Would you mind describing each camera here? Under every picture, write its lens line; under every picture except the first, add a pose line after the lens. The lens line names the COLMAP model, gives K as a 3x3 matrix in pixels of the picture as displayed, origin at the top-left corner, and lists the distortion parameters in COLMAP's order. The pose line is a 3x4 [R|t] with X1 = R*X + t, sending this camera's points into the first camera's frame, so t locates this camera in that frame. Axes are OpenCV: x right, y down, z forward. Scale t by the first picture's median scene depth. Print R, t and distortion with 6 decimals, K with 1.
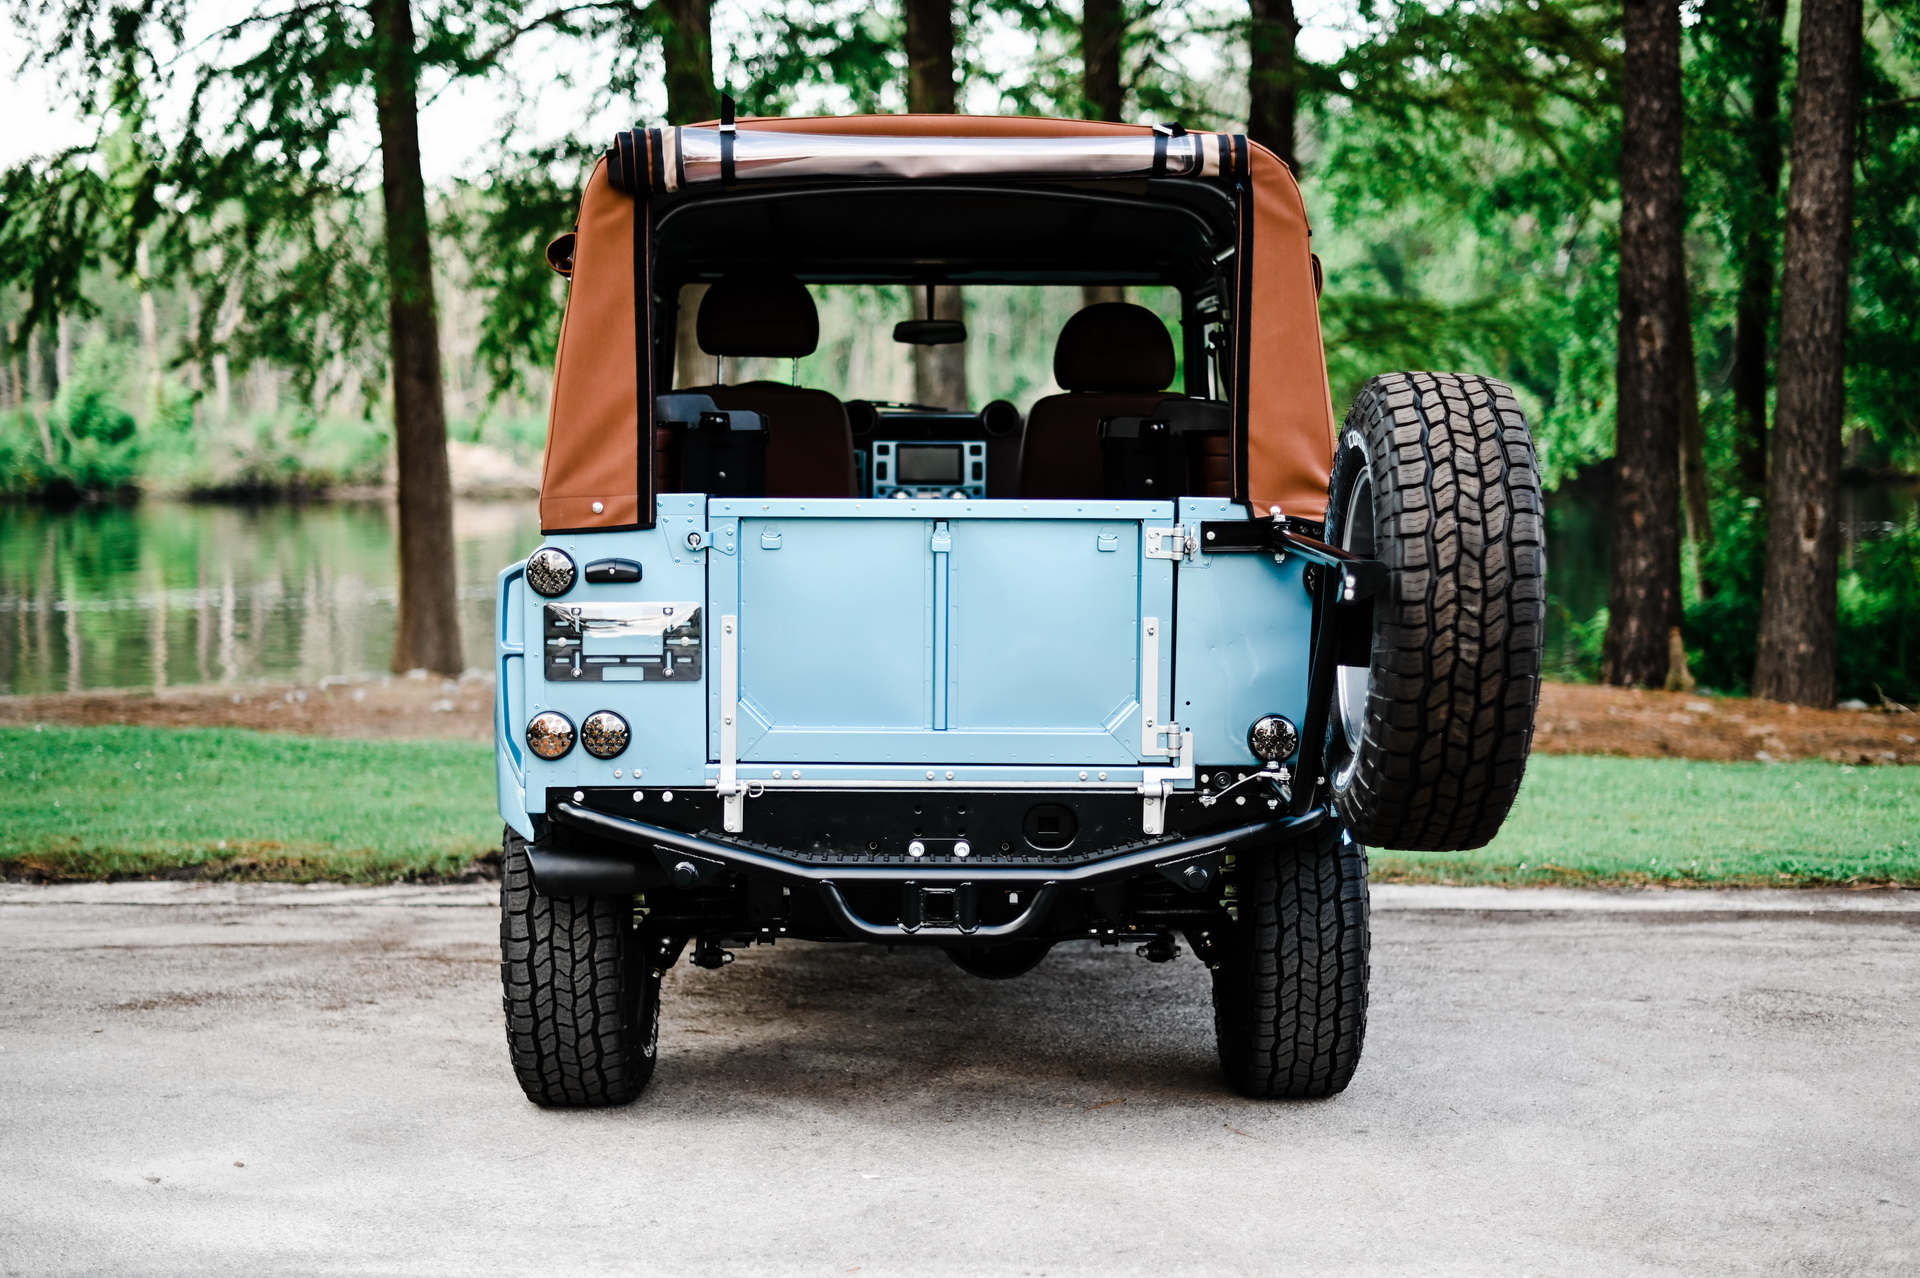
lens RADIAL K [[2880.9, 0, 963.0], [0, 2880.9, 675.0], [0, 0, 1]] dist [0.003363, -0.029015]
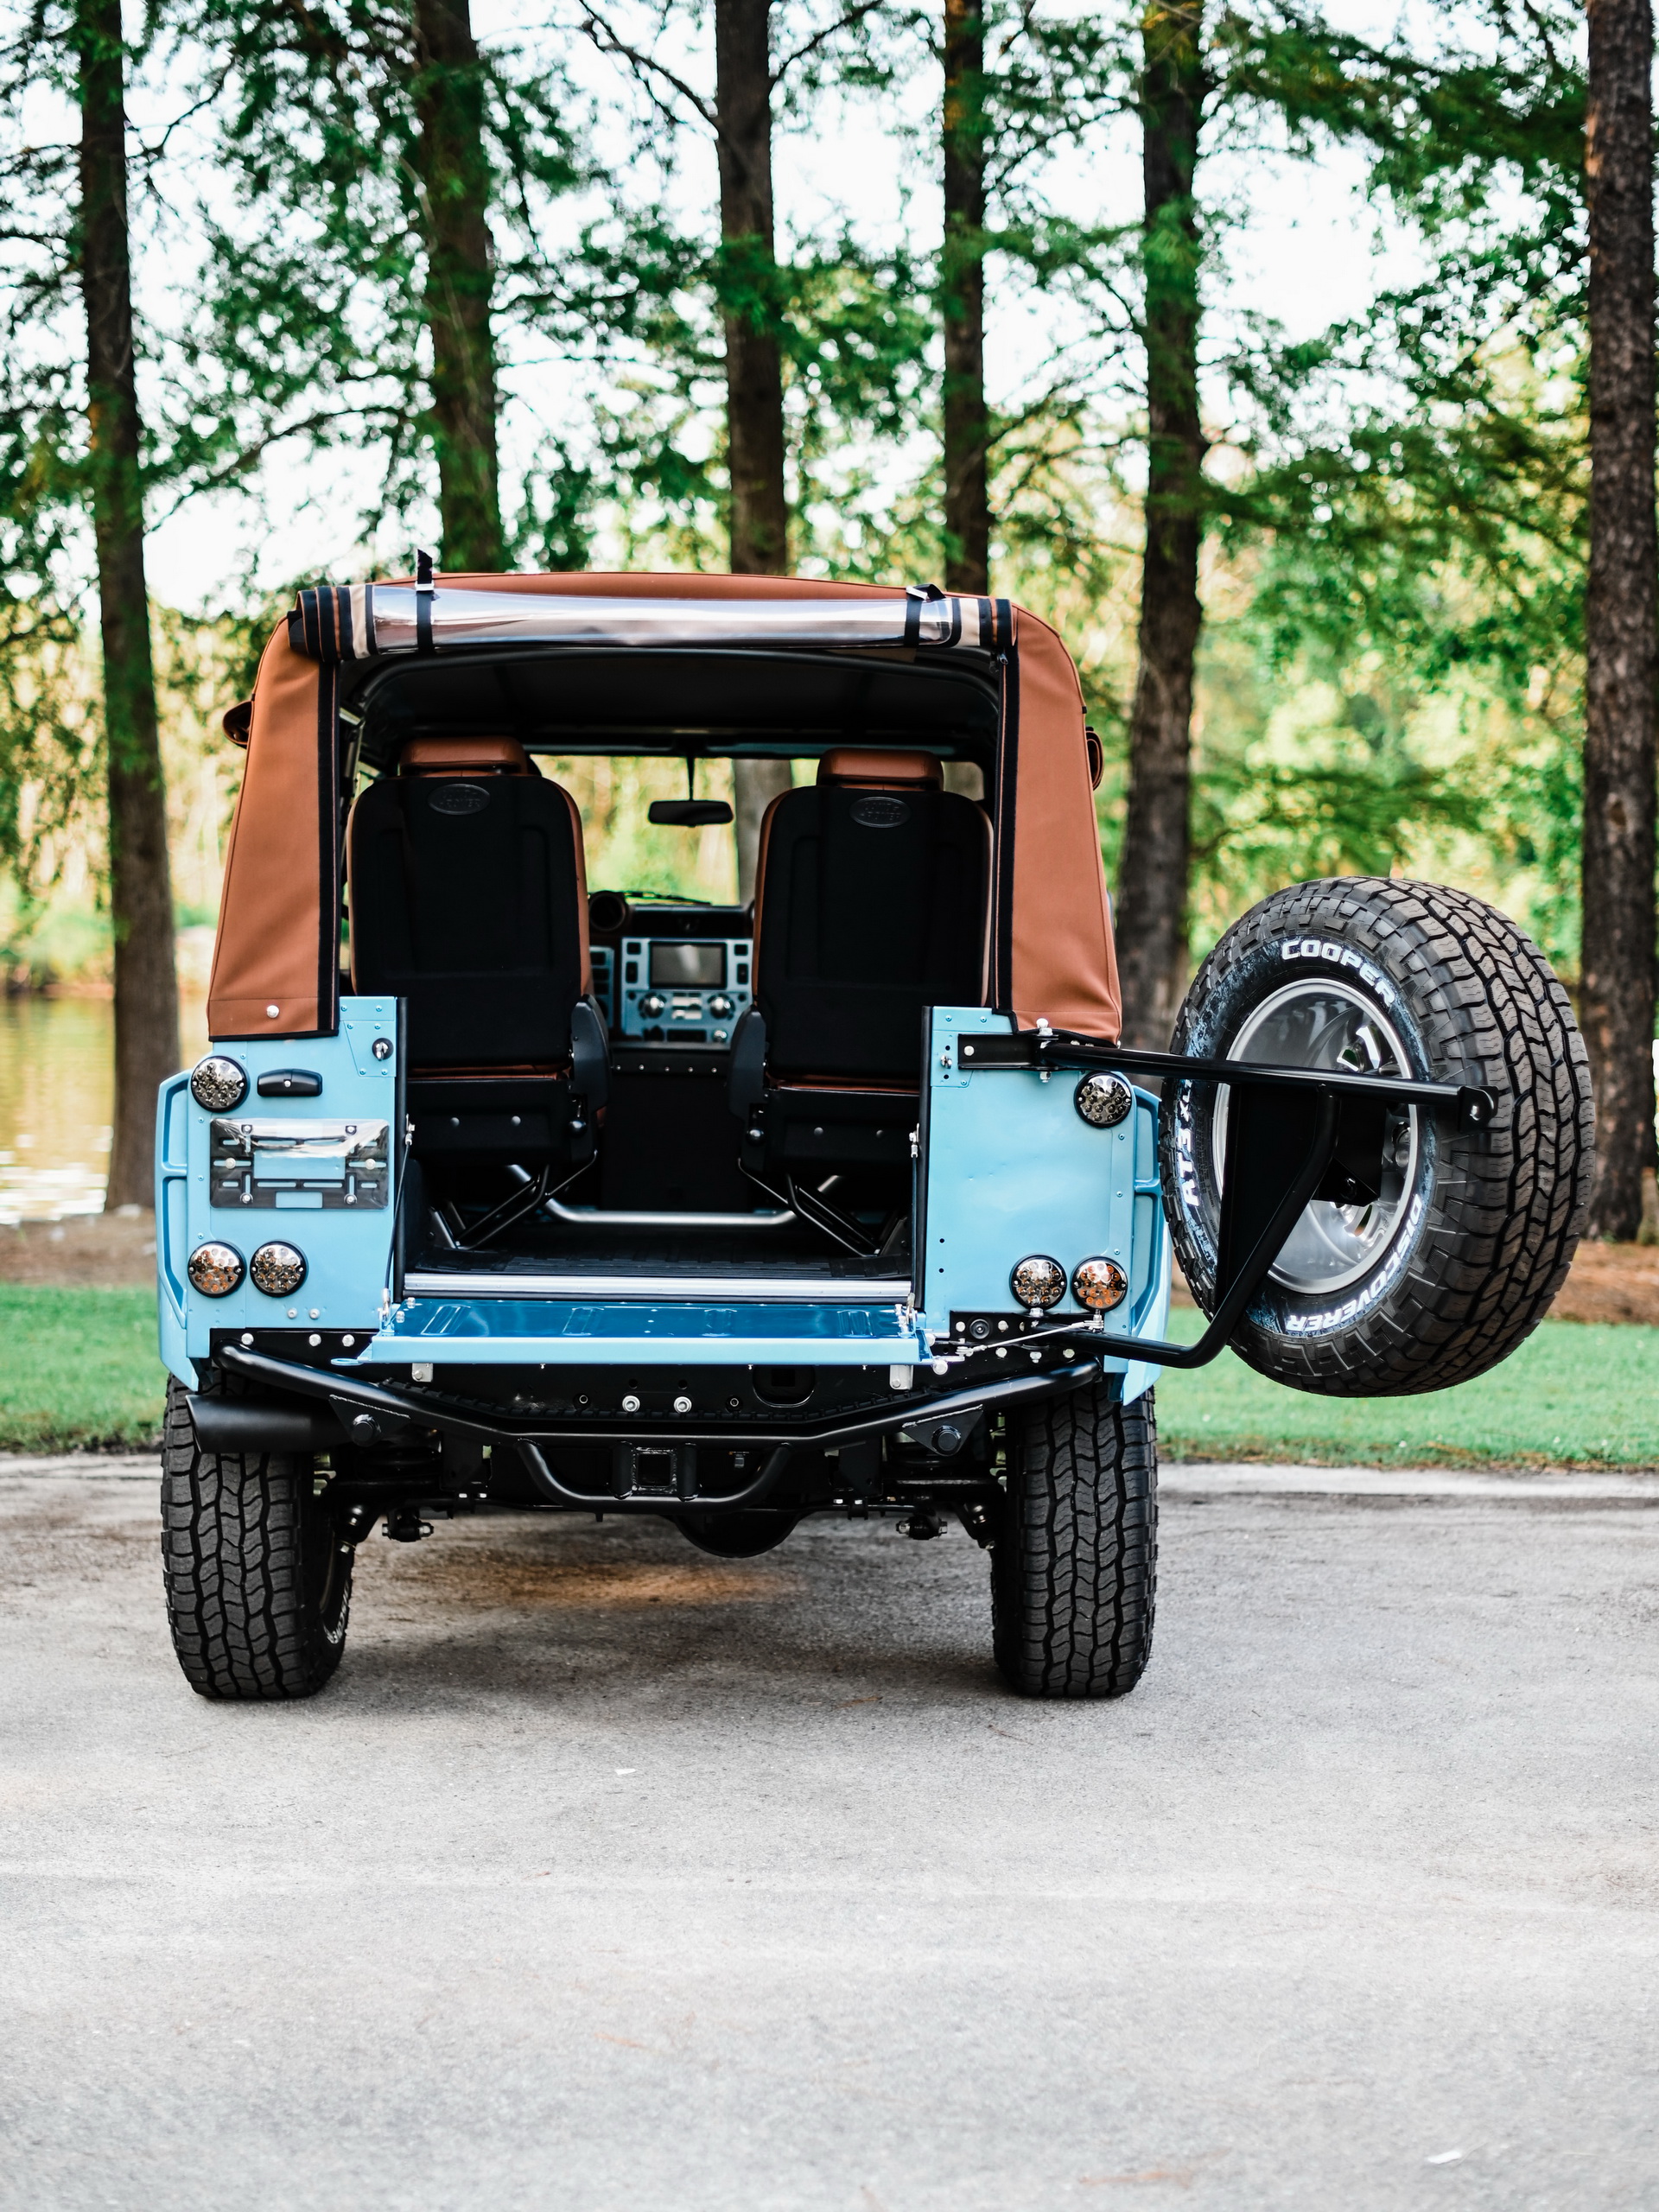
lens RADIAL K [[3584.9, 0, 823.3], [0, 3584.9, 1102.1], [0, 0, 1]] dist [-0.009969, 0.075853]
pose [[0.999944, 0.008952, -0.005557, 0.037128], [-0.009137, 0.999375, -0.034143, 0.004268], [0.005248, 0.034192, 0.999402, -0.073256]]
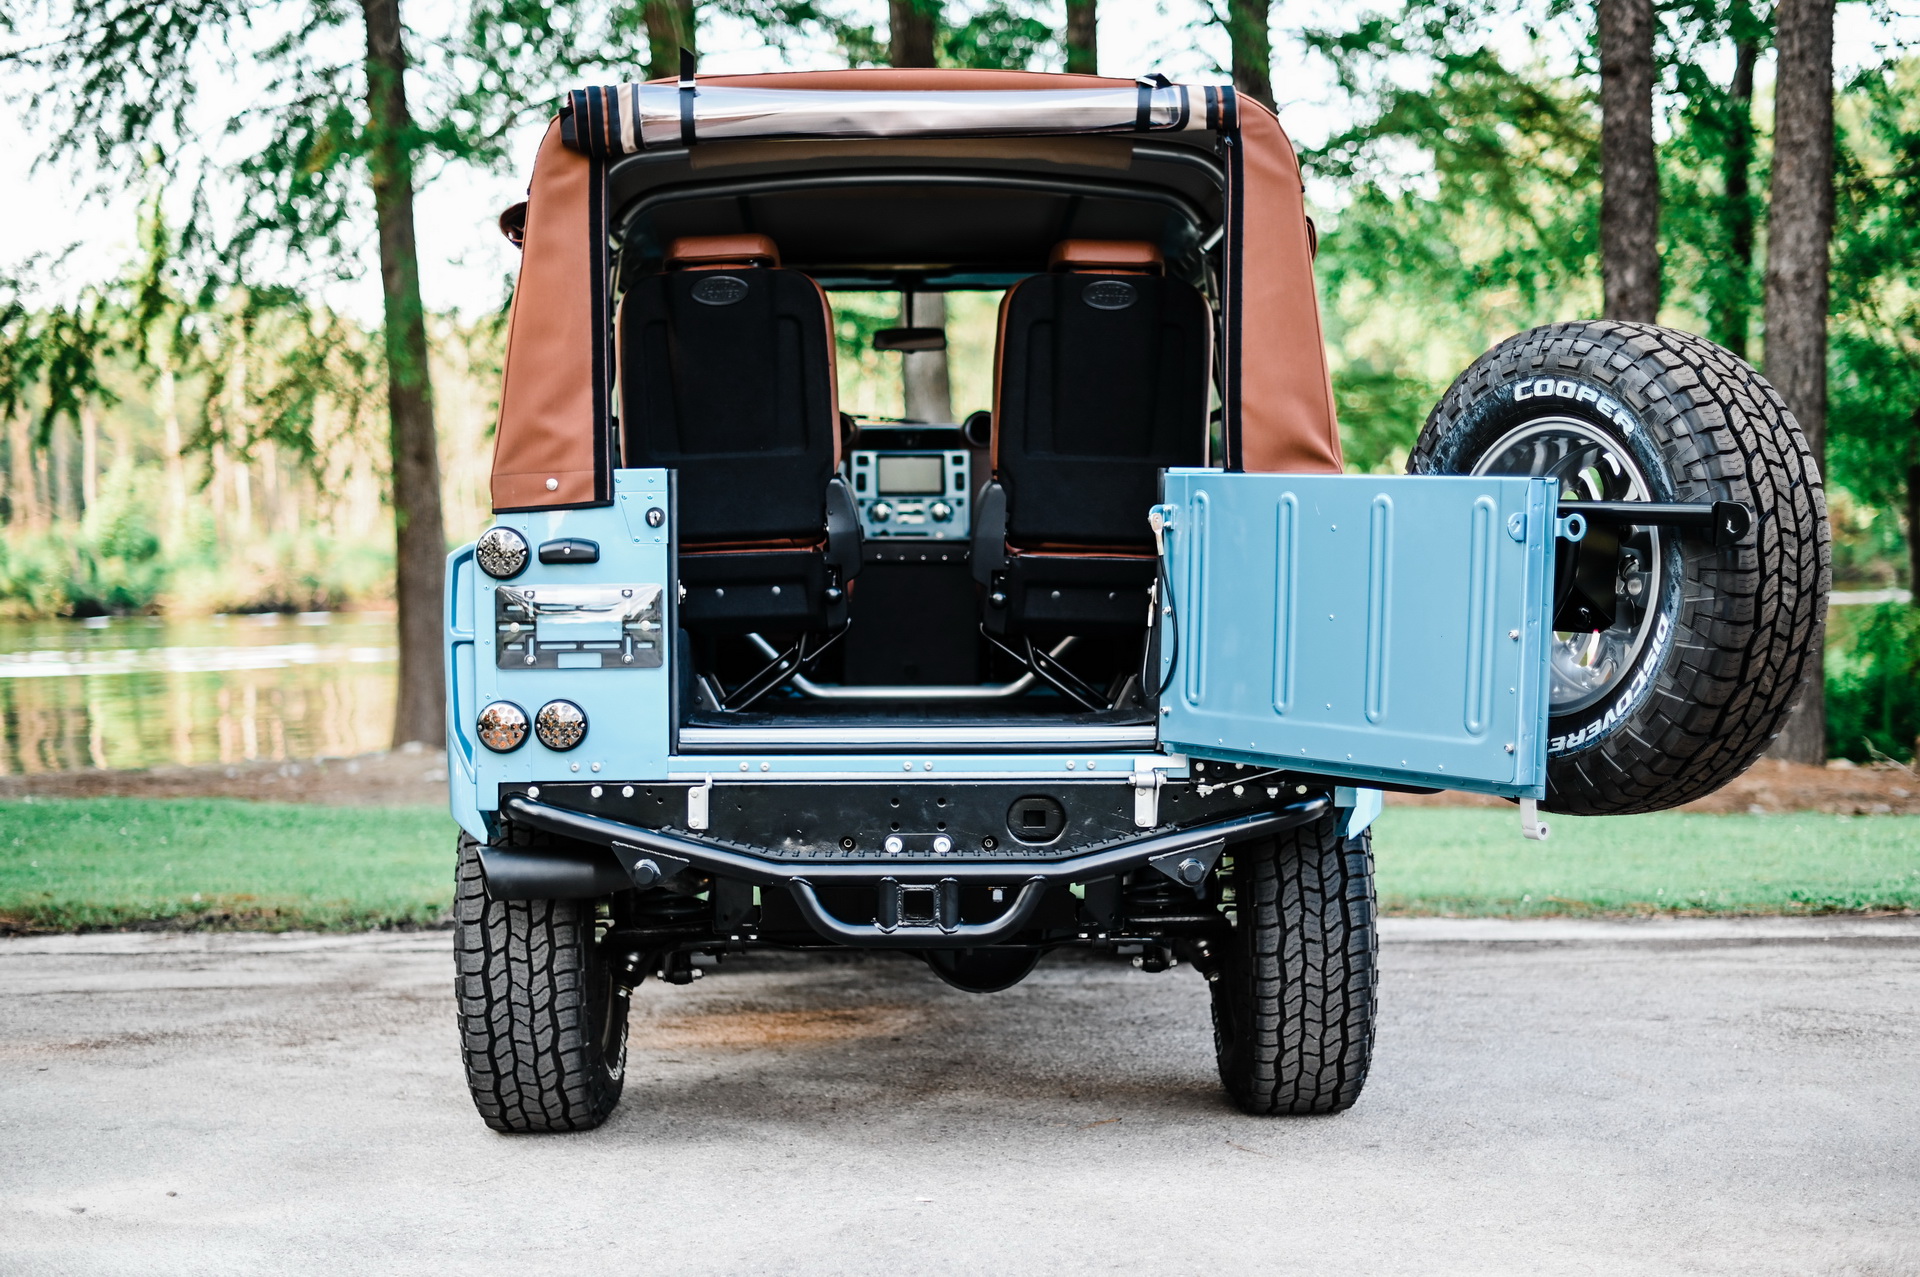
lens RADIAL K [[2780.2, 0, 966.1], [0, 2780.2, 644.9], [0, 0, 1]] dist [0.003494, 0.006472]
pose [[0.999933, -0.011464, 0.001800, 0.005058], [0.011538, 0.998755, -0.048524, 0.030918], [-0.001241, 0.048542, 0.998820, 0.072011]]
